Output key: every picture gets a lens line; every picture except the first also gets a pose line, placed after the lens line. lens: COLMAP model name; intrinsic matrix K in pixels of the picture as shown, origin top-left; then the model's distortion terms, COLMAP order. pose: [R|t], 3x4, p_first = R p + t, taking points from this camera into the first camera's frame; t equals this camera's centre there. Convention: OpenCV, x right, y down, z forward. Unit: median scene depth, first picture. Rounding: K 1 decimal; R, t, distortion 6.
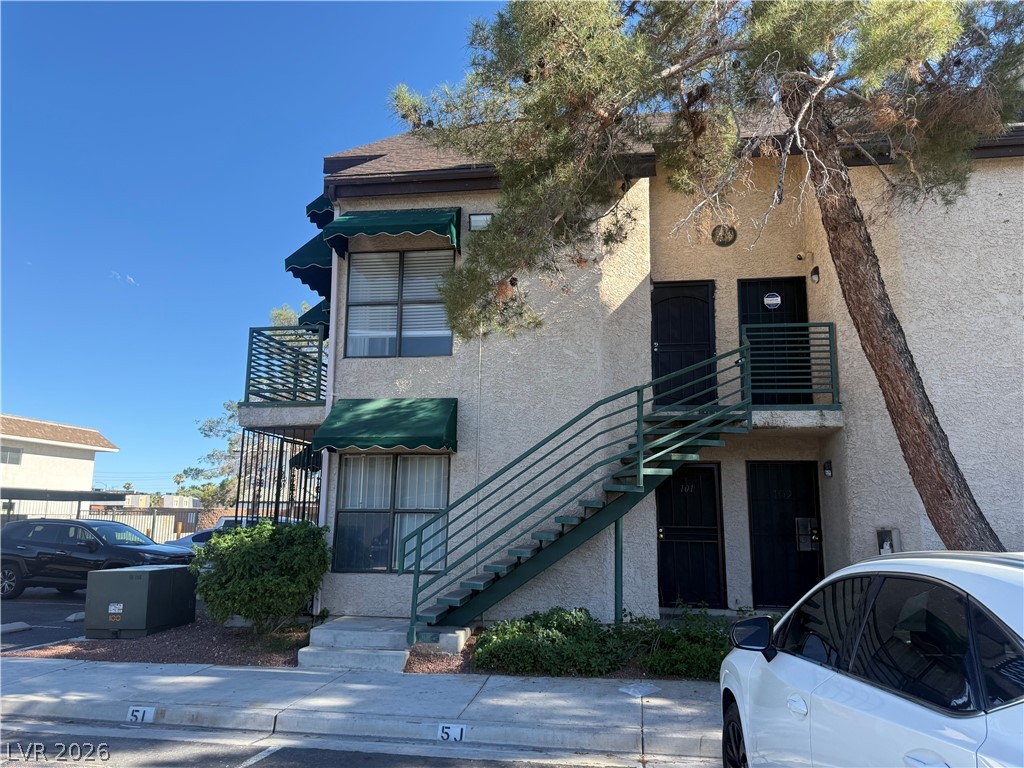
lens RADIAL K [[723.0, 0, 513.0], [0, 723.0, 380.1], [0, 0, 1]] dist [0.059093, -0.080262]
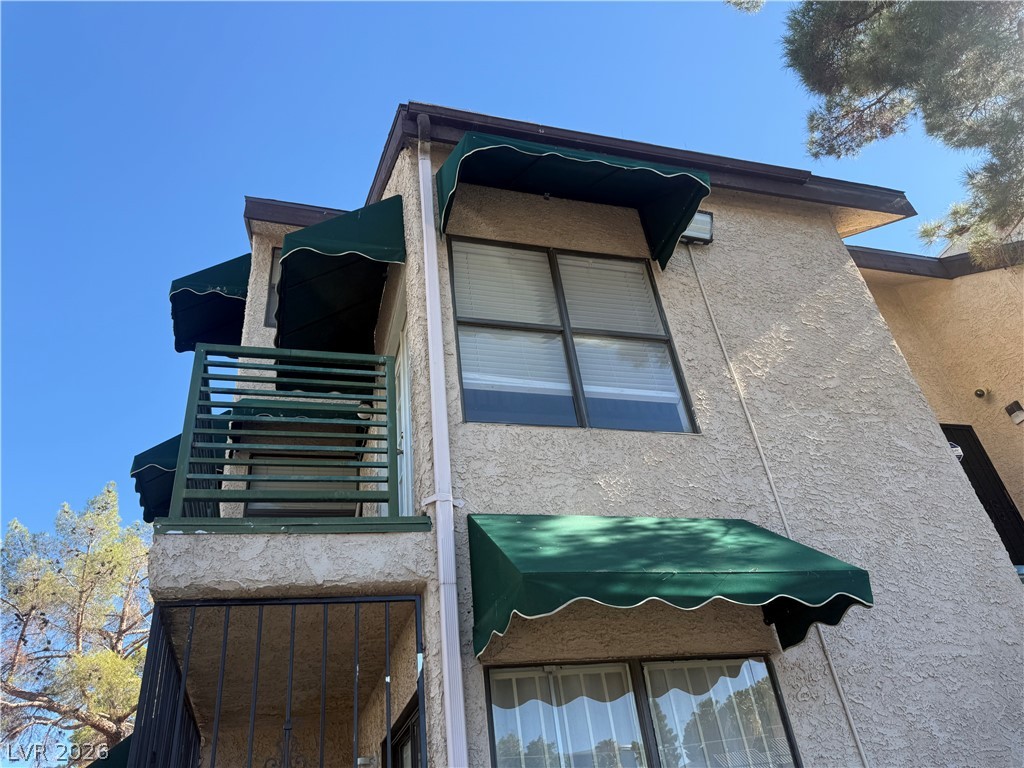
lens RADIAL K [[723.0, 0, 518.3], [0, 723.0, 378.8], [0, 0, 1]] dist [0.059093, -0.080262]
pose [[0.901965, 0.141346, 0.408020, -0.393725], [0.048362, 0.905896, -0.420729, 0.127088], [-0.429093, 0.399216, 0.810251, 0.670539]]
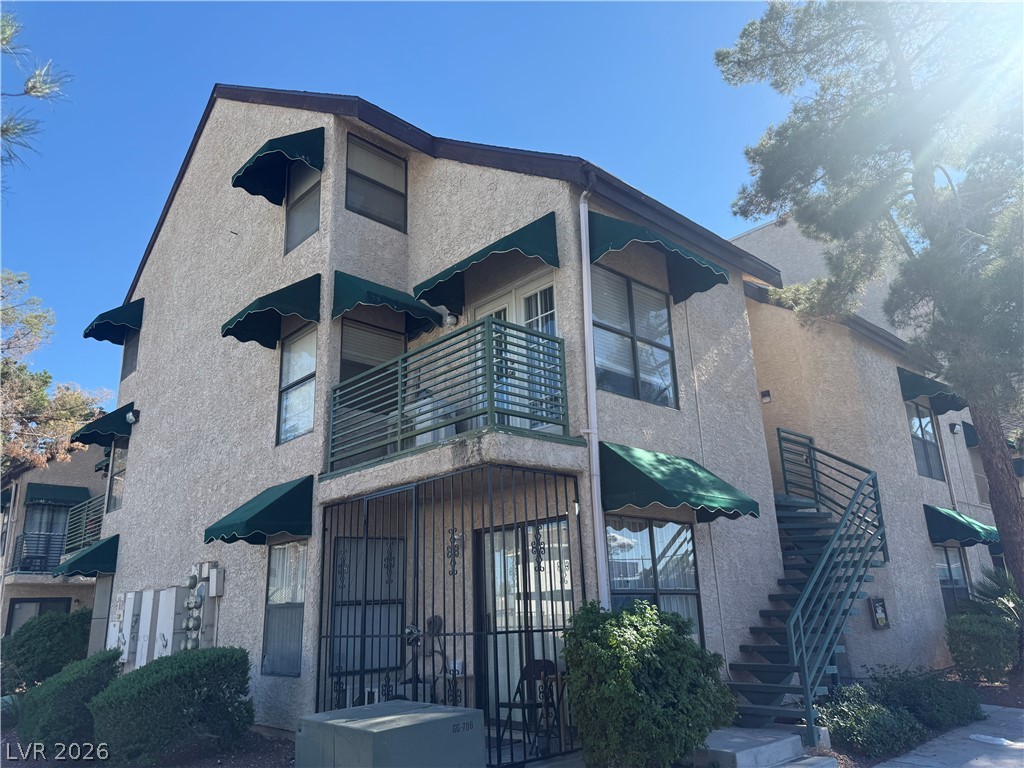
lens RADIAL K [[723.0, 0, 508.1], [0, 723.0, 391.3], [0, 0, 1]] dist [0.059093, -0.080262]
pose [[0.627481, 0.196190, 0.753510, -0.905797], [-0.104794, 0.980210, -0.167950, 0.116037], [-0.771547, 0.026422, 0.635623, 0.609954]]
